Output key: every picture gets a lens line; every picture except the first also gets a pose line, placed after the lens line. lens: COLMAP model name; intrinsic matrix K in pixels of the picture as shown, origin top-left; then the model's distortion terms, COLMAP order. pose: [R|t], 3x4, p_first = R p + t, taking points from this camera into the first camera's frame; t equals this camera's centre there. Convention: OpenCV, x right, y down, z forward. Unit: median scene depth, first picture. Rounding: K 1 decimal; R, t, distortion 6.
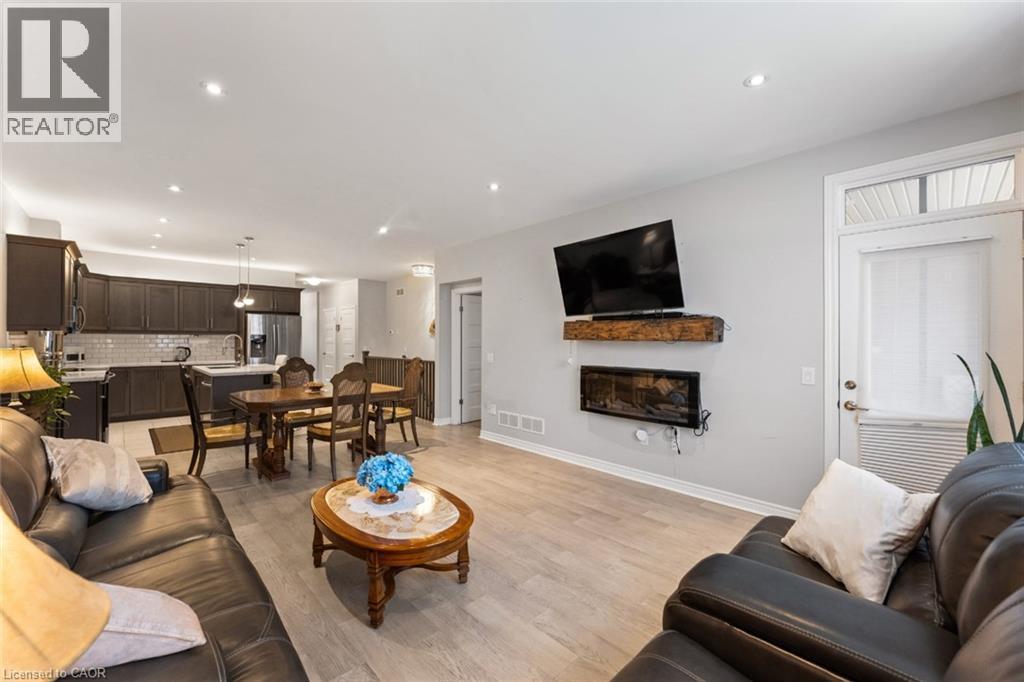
lens RADIAL K [[415.6, 0, 512.0], [0, 415.6, 341.0], [0, 0, 1]] dist [-0.000496, 0.000021]
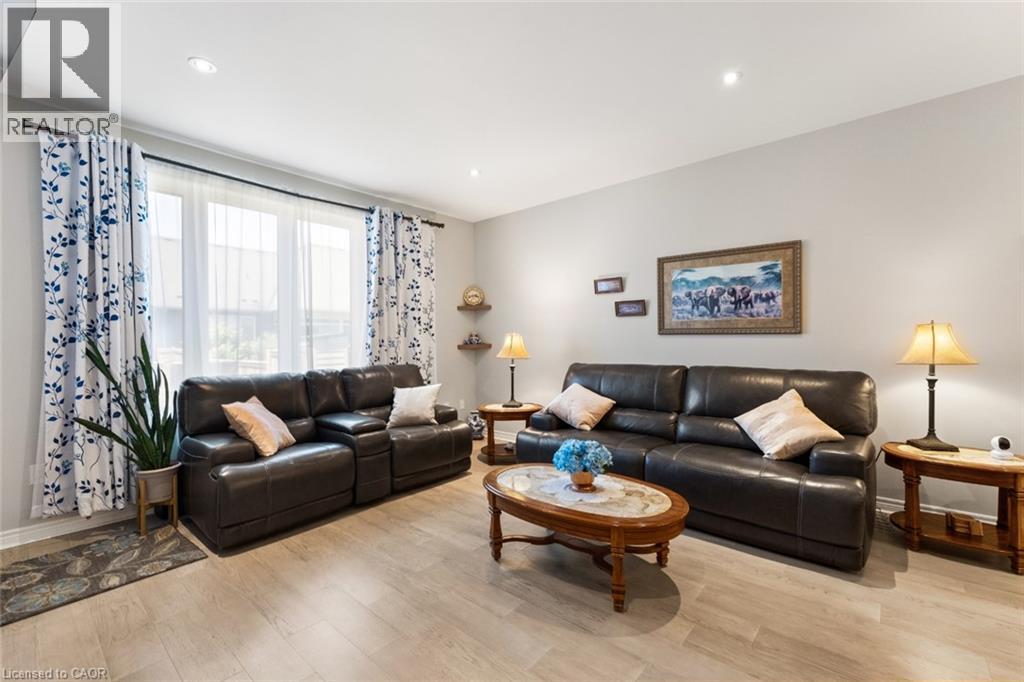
lens RADIAL K [[415.6, 0, 512.0], [0, 415.6, 341.0], [0, 0, 1]] dist [-0.000496, 0.000021]
pose [[-0.994552, 0.004887, -0.104132, -0.050583], [0.004411, 0.999979, 0.004801, 0.044883], [0.104153, 0.004316, -0.994552, 1.951863]]
